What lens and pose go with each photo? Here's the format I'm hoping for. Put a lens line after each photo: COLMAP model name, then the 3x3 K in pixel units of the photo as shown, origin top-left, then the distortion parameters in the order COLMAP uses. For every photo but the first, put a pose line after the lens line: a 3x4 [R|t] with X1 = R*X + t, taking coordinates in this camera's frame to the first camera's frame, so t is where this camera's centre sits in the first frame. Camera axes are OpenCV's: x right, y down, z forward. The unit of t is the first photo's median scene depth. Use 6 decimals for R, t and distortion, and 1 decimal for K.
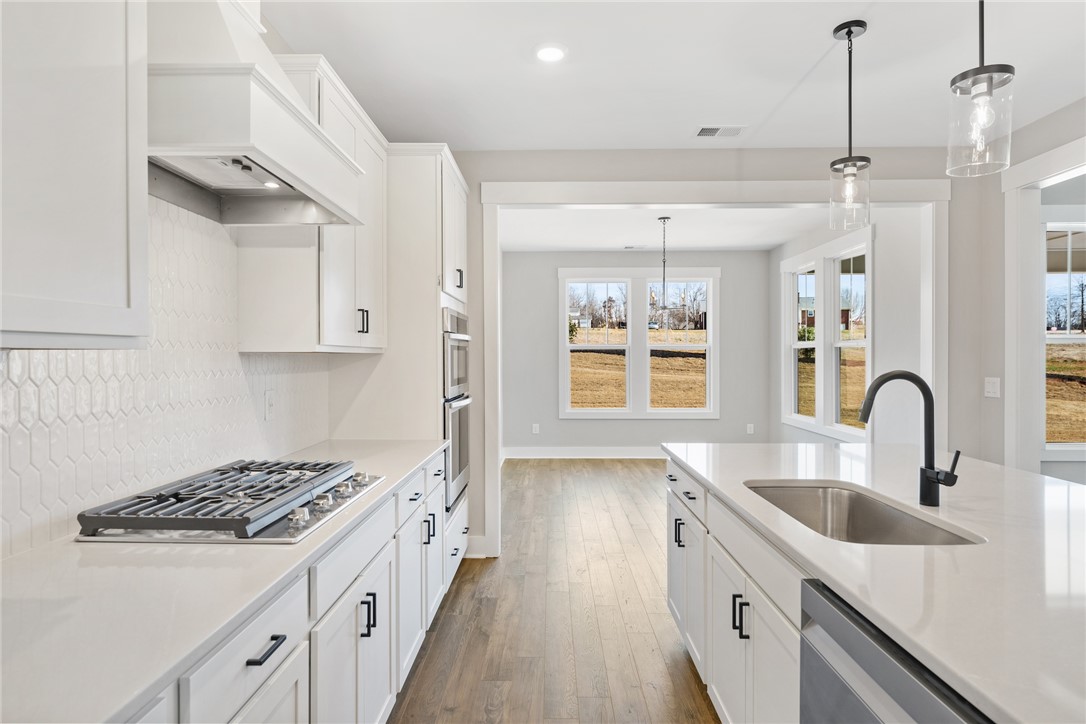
lens RADIAL K [[596.8, 0, 543.0], [0, 596.8, 362.0], [0, 0, 1]] dist [-0.001298, -0.000292]
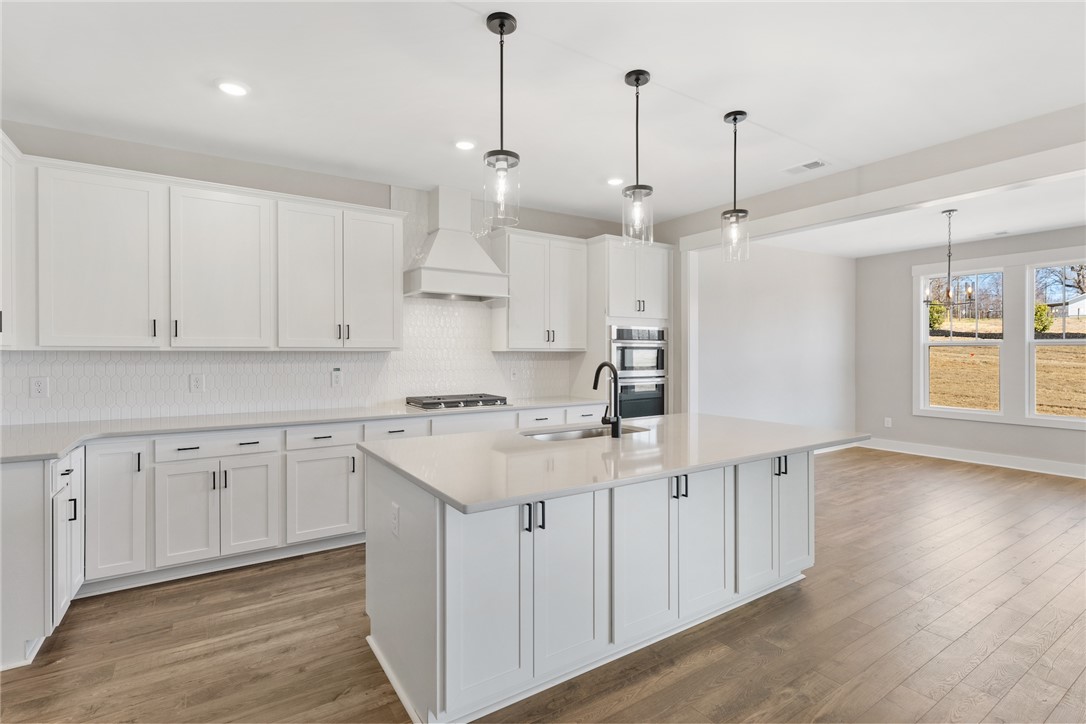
lens RADIAL K [[519.0, 0, 546.8], [0, 519.0, 355.1], [0, 0, 1]] dist [-0.003692, -0.000234]
pose [[0.570516, 0.007277, -0.821254, 0.995033], [-0.009688, 0.999951, 0.002130, -0.005051], [0.821229, 0.006741, 0.570559, -0.029906]]
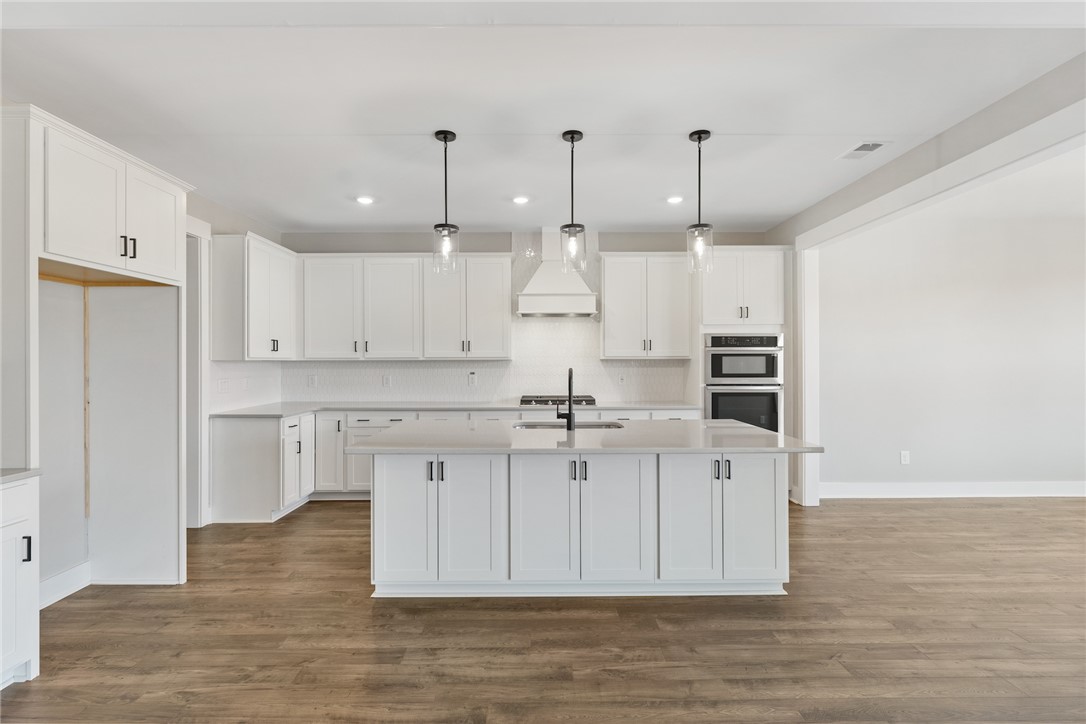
lens RADIAL K [[509.0, 0, 543.0], [0, 509.0, 362.0], [0, 0, 1]] dist [0.002004, 0.000061]
pose [[0.031788, 0.007067, -0.999470, 1.381158], [-0.004835, 0.999964, 0.006917, -0.013080], [0.999483, 0.004613, 0.031821, 0.463347]]
